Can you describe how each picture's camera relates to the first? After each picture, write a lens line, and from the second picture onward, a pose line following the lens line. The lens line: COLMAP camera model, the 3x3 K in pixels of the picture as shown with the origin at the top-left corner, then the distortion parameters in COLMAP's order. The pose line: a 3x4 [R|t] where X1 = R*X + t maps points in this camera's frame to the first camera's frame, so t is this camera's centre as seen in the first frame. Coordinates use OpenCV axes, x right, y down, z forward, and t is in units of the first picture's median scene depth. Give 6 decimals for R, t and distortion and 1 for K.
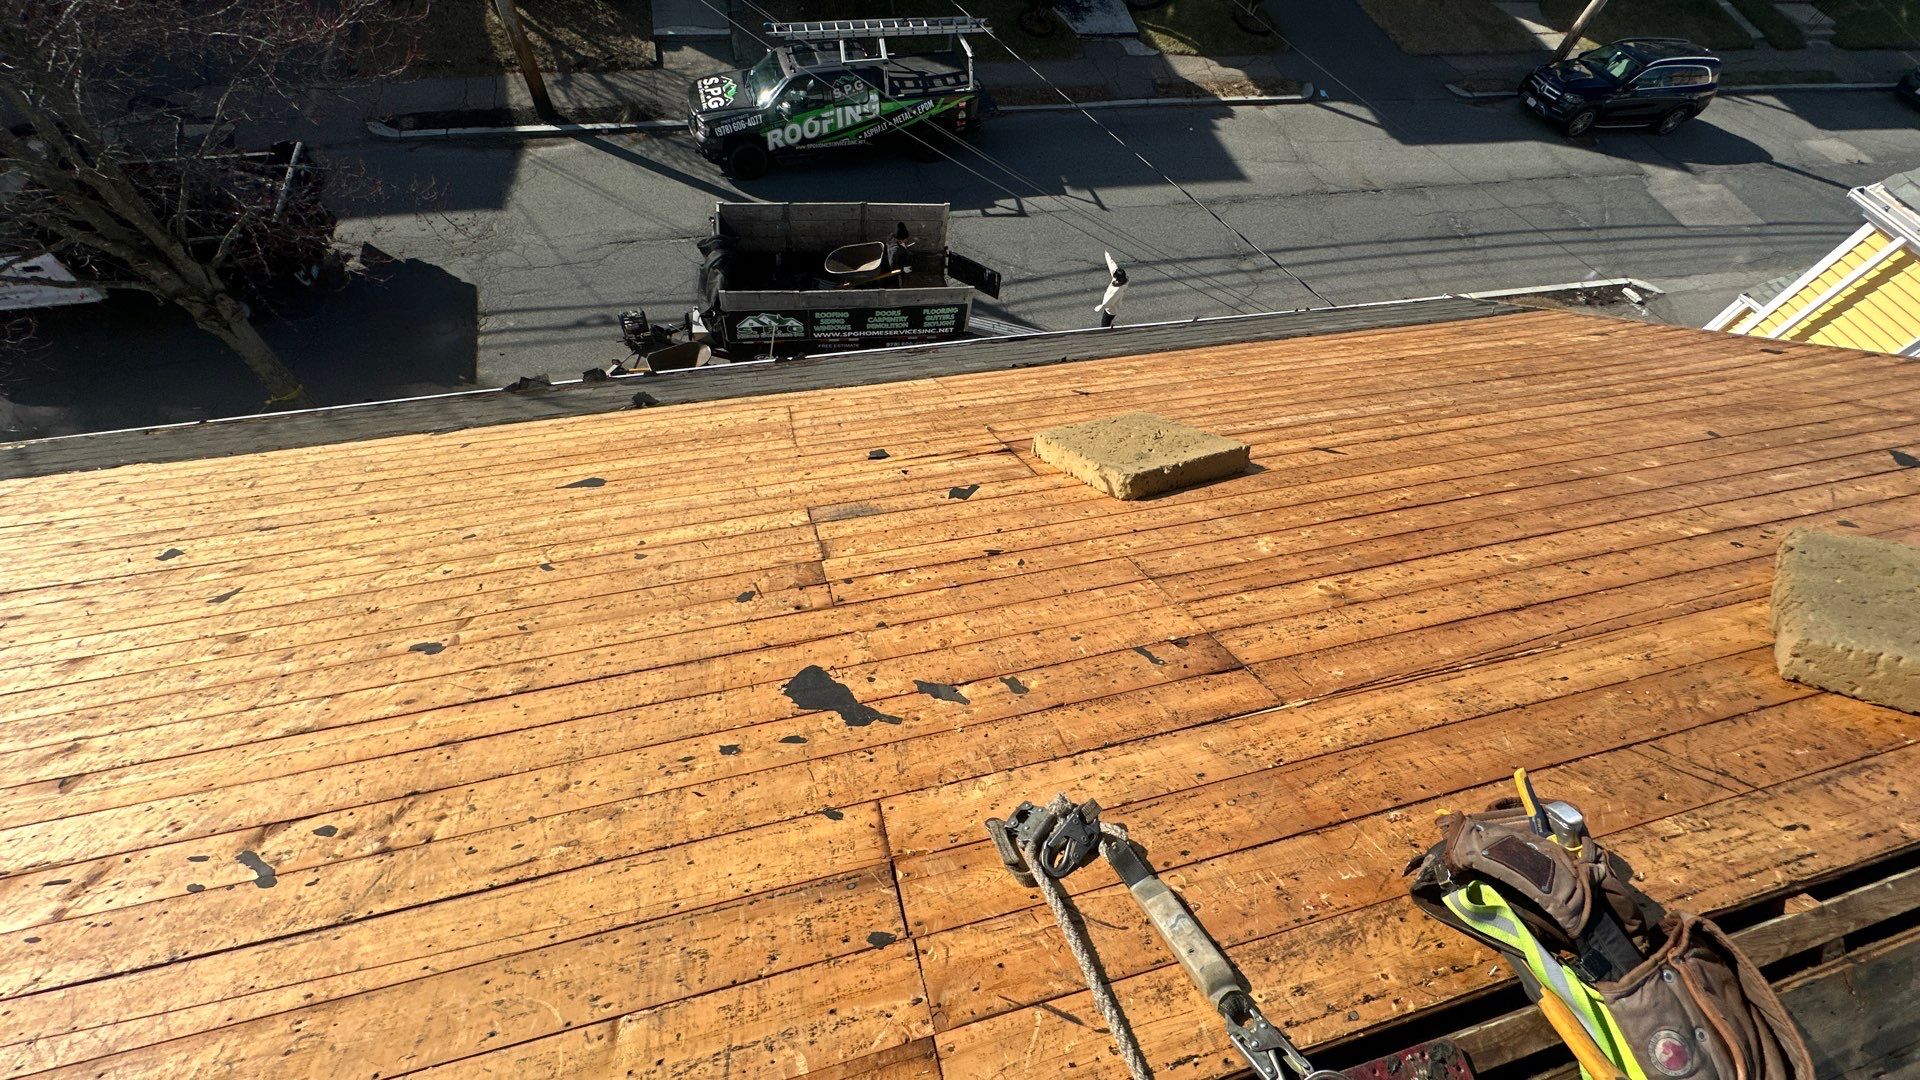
lens RADIAL K [[761.3, 0, 960.0], [0, 761.3, 540.0], [0, 0, 1]] dist [-0.006329, 0.001122]
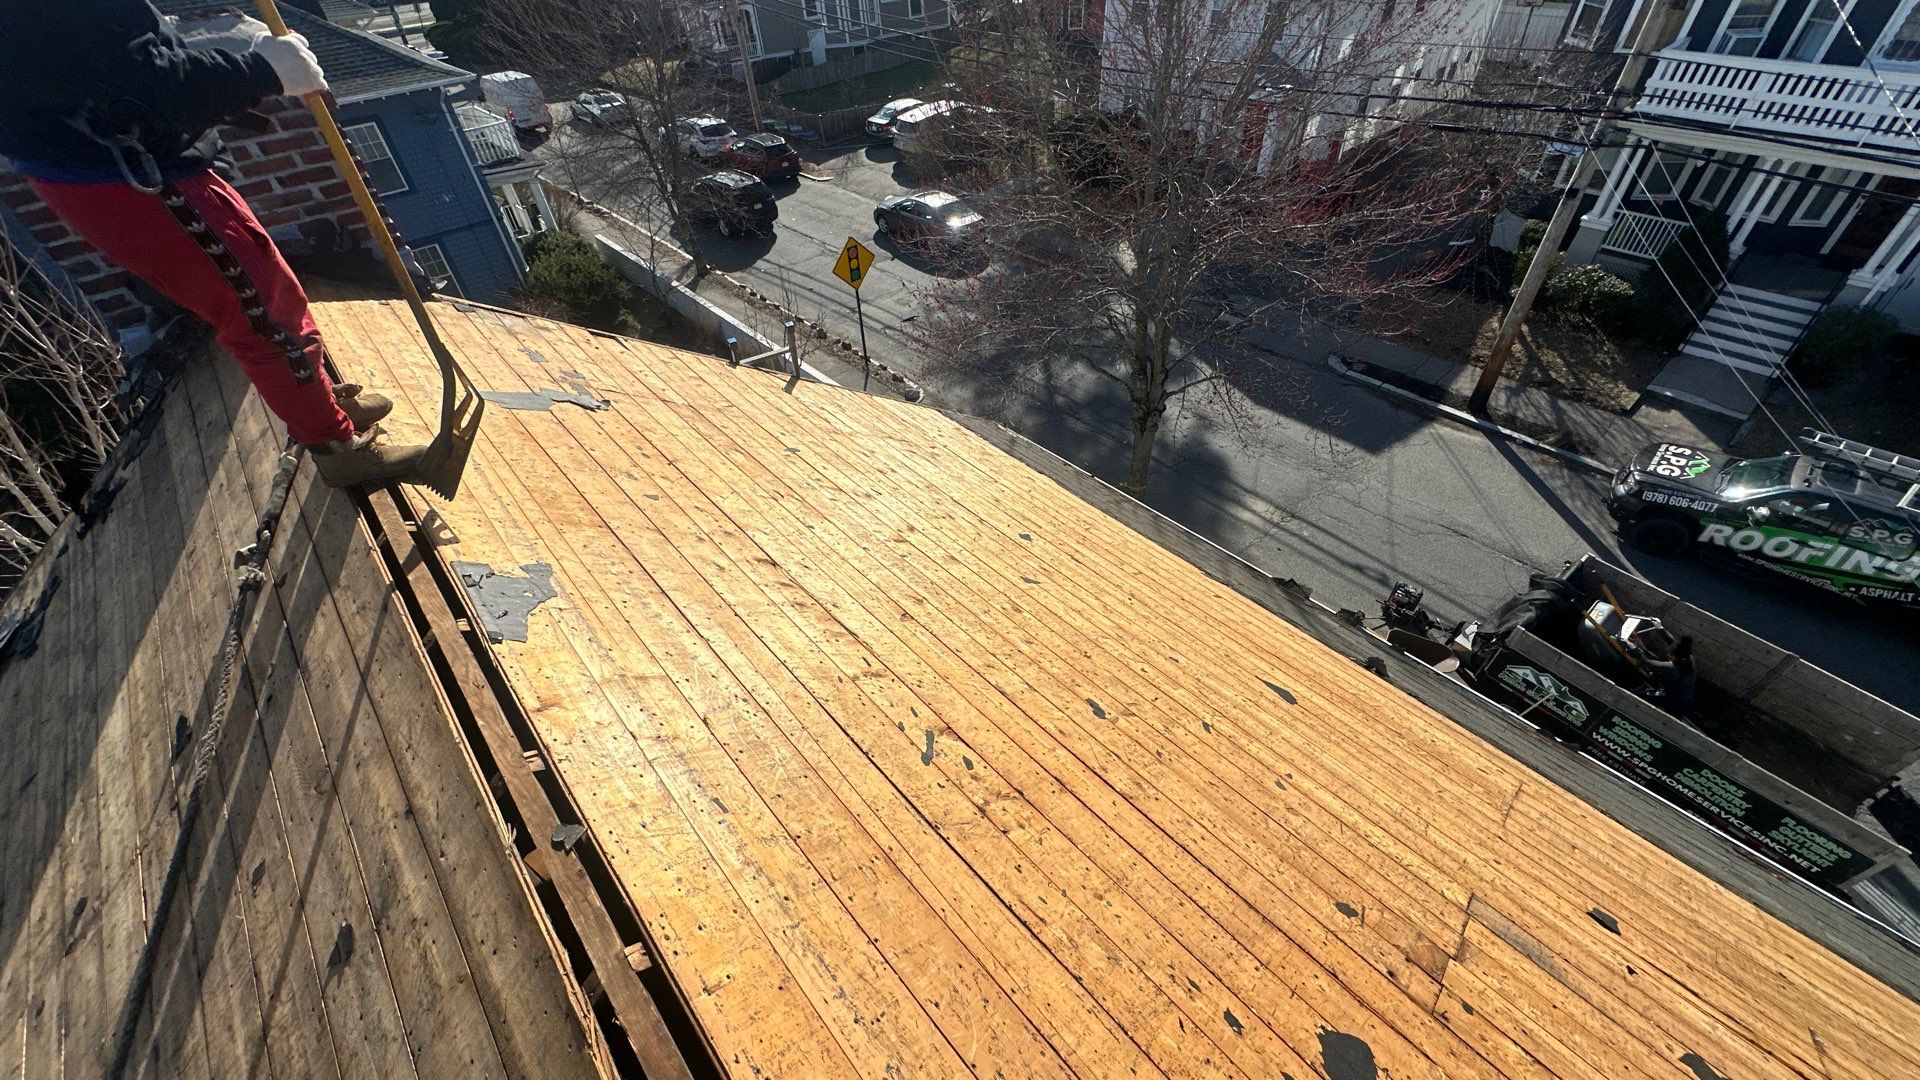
lens RADIAL K [[761.3, 0, 960.0], [0, 761.3, 540.0], [0, 0, 1]] dist [-0.006329, 0.001122]
pose [[0.453967, 0.506151, -0.733297, -0.030625], [-0.700512, 0.711335, 0.057321, 0.017545], [0.550633, 0.487662, 0.677487, -0.021905]]
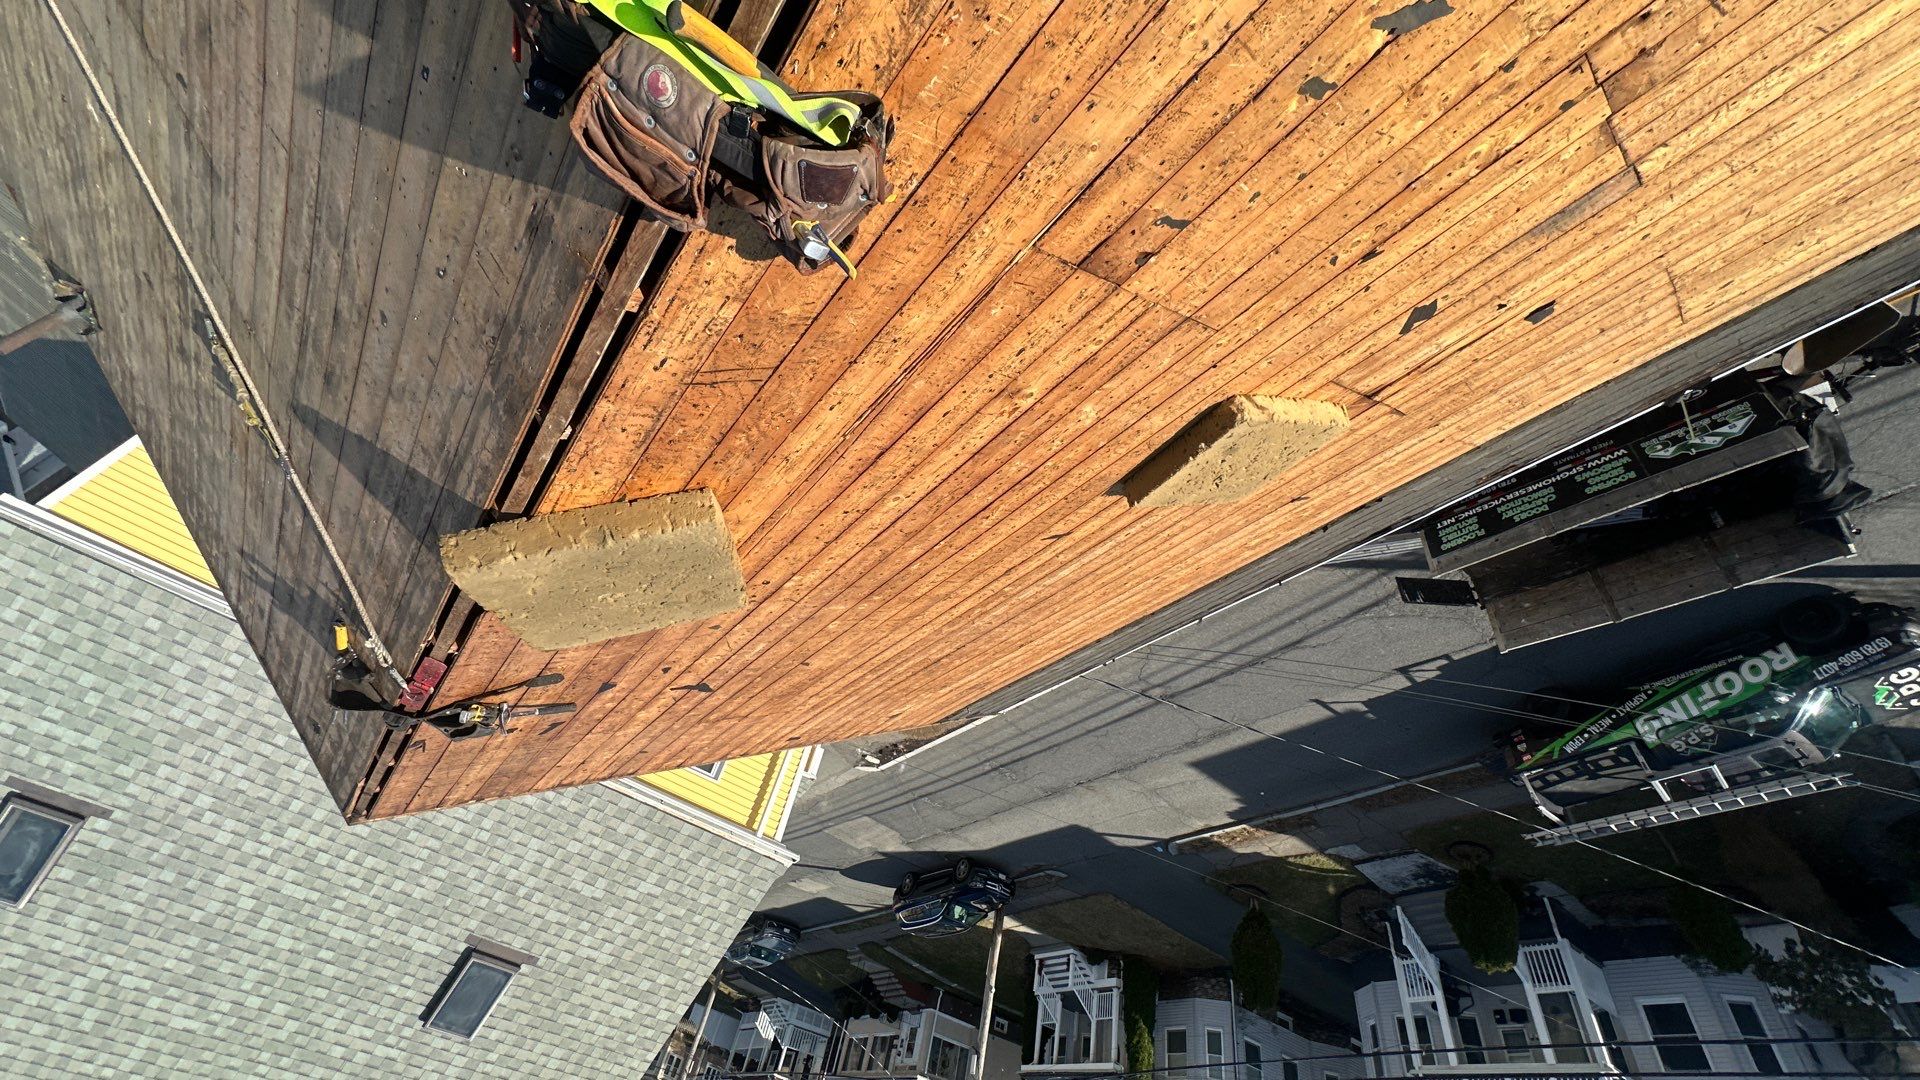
lens RADIAL K [[761.3, 0, 960.0], [0, 761.3, 540.0], [0, 0, 1]] dist [-0.006329, 0.001122]
pose [[-0.798028, 0.384554, 0.463972, 0.076621], [-0.453194, -0.890447, -0.041461, -0.012568], [0.397198, -0.243357, 0.884879, 0.009725]]
